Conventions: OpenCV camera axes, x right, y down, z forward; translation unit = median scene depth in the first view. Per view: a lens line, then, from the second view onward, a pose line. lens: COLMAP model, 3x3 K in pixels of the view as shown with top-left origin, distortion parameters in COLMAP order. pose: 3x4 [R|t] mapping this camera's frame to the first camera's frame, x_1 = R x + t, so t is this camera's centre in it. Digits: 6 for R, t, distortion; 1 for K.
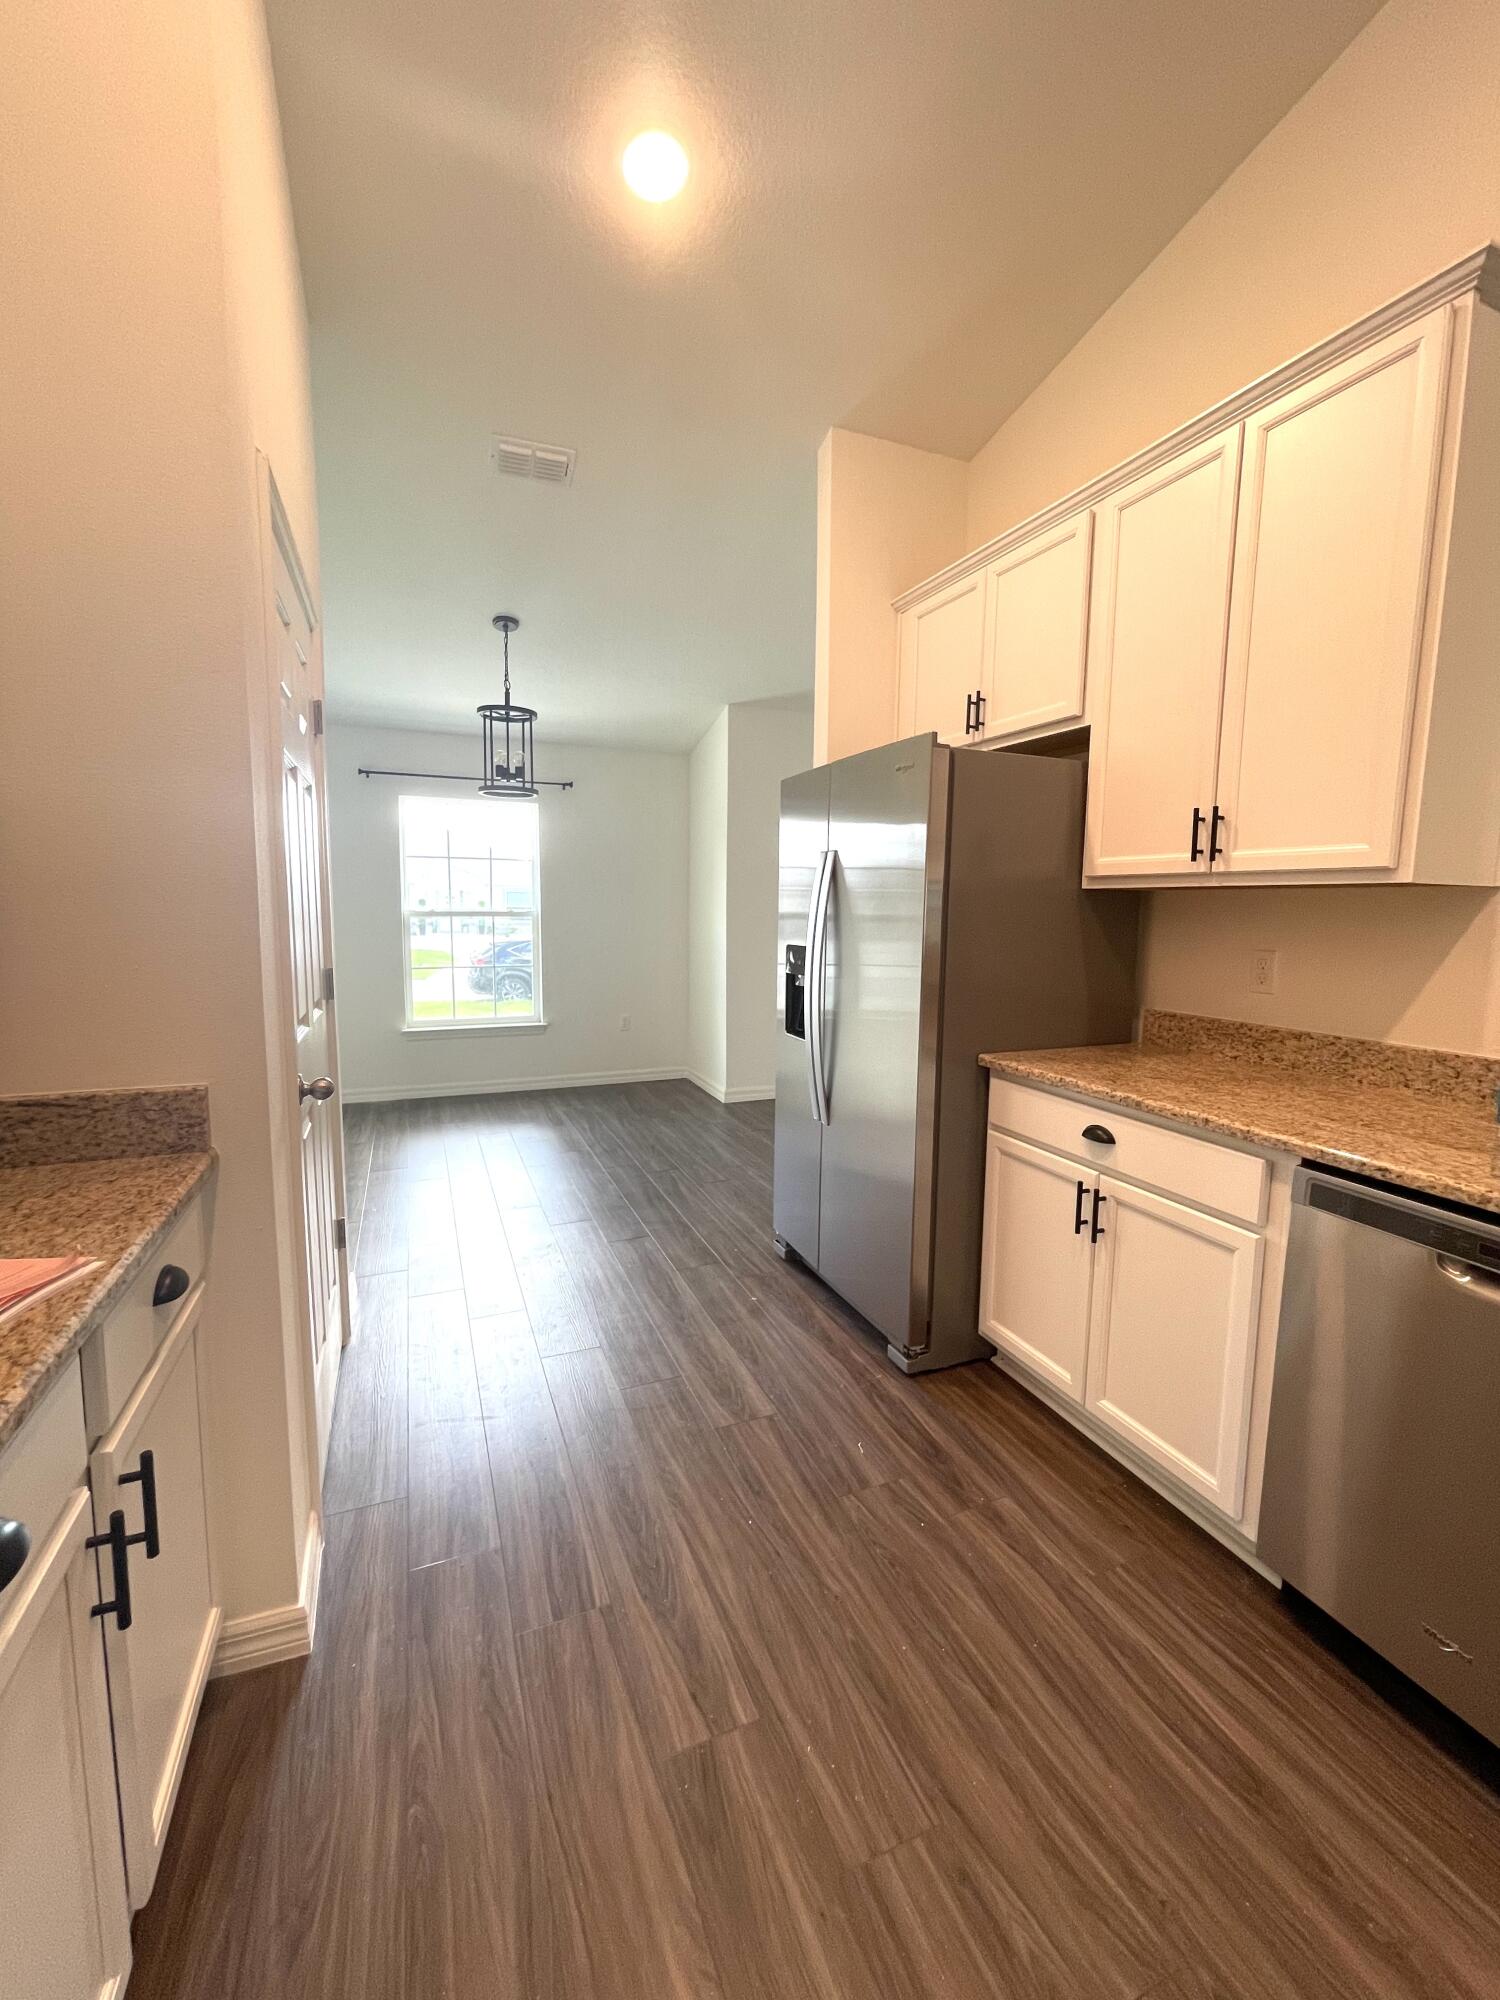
lens RADIAL K [[802.1, 0, 742.5], [0, 802.1, 998.0], [0, 0, 1]] dist [-0.001174, -0.000081]
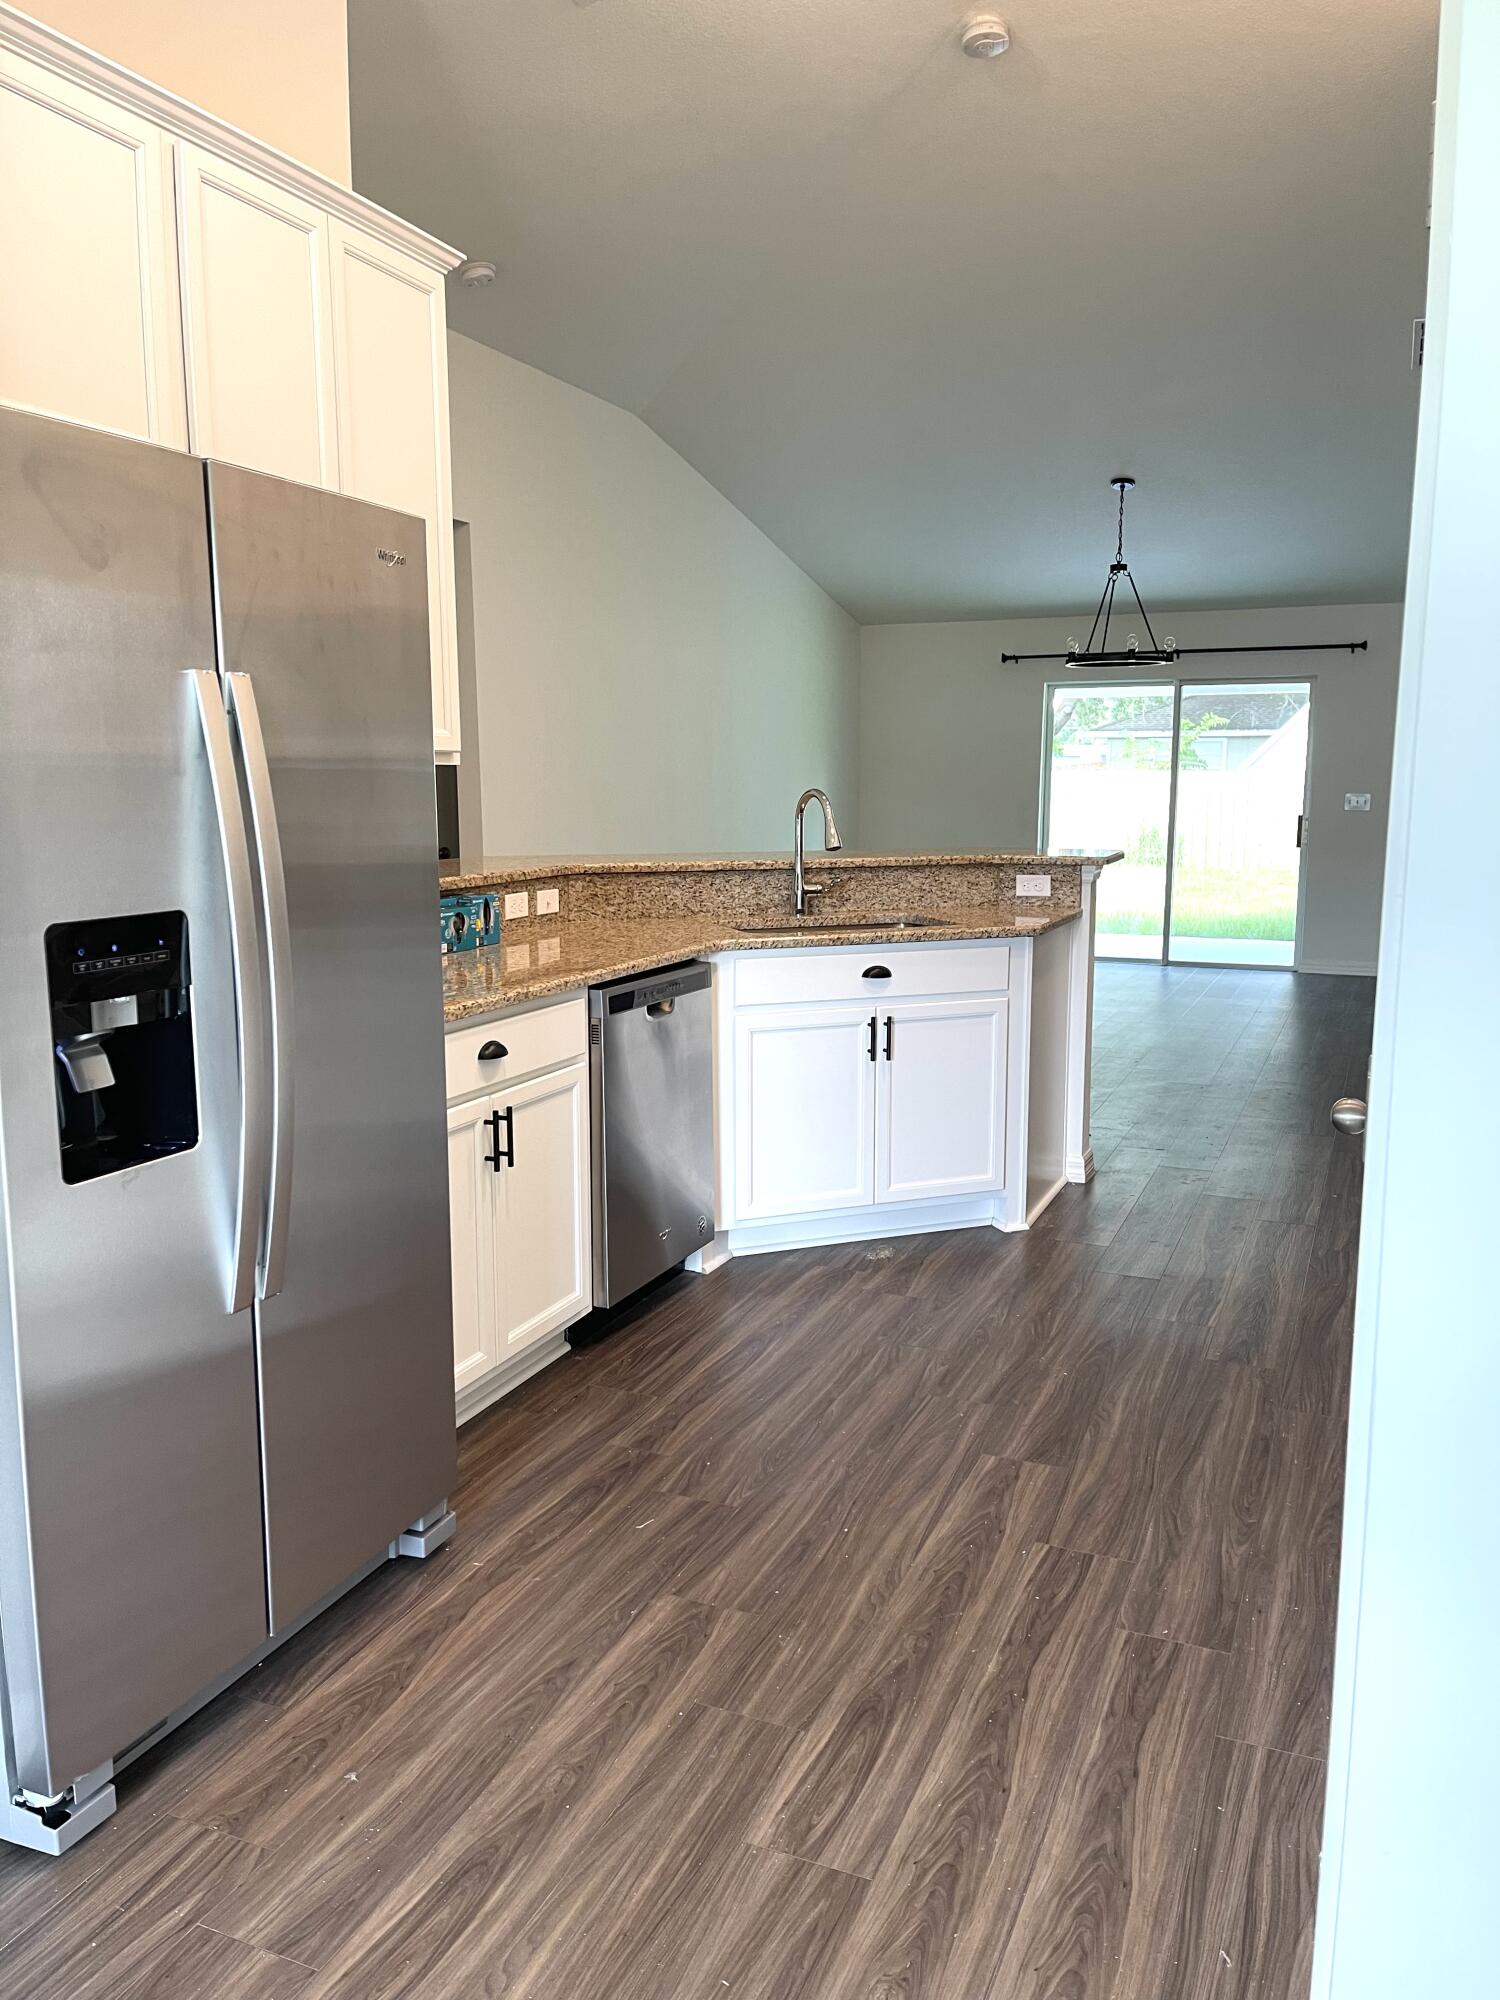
lens RADIAL K [[1521.9, 0, 748.2], [0, 1521.9, 1004.4], [0, 0, 1]] dist [0.010475, 0.000350]
pose [[-0.701686, -0.115733, 0.703023, -1.031296], [0.075039, 0.969227, 0.234452, -0.279509], [-0.708523, 0.217266, -0.671409, 2.132581]]
